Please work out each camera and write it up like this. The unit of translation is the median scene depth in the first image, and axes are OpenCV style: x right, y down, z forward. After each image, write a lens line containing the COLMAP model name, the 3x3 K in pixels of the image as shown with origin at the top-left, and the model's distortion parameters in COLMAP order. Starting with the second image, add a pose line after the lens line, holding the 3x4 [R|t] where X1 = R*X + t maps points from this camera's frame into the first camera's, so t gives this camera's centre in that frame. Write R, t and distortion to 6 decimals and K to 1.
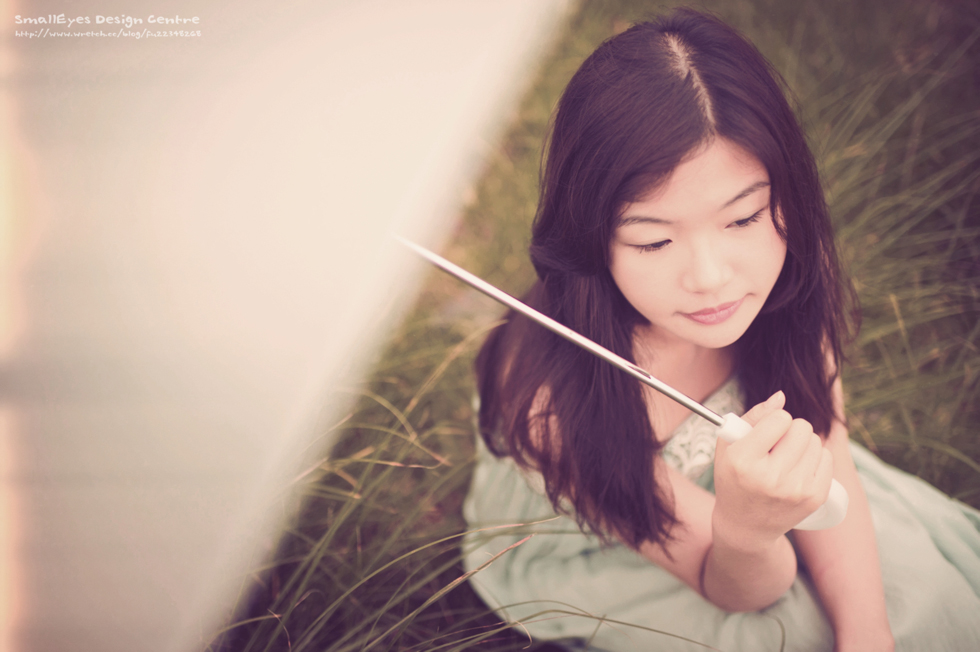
lens RADIAL K [[969.6, 0, 490.0], [0, 969.6, 326.0], [0, 0, 1]] dist [-0.009800, -0.005025]
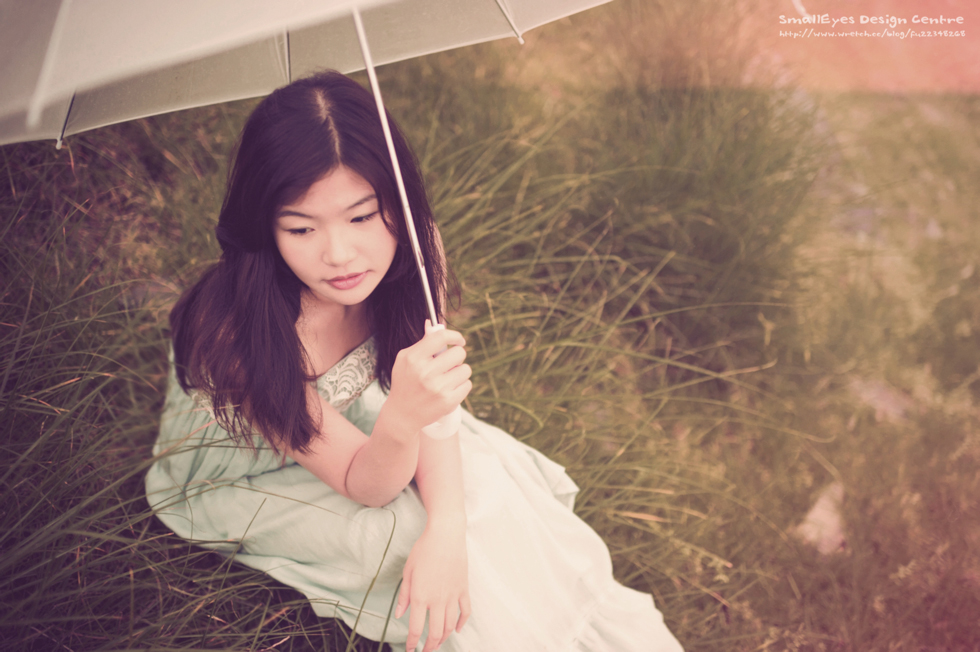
lens RADIAL K [[969.6, 0, 490.0], [0, 969.6, 326.0], [0, 0, 1]] dist [-0.009800, -0.005025]
pose [[0.948195, 0.041035, 0.315028, -0.013580], [-0.049502, 0.998595, 0.018919, 0.015663], [-0.313809, -0.033534, 0.948894, -0.424808]]
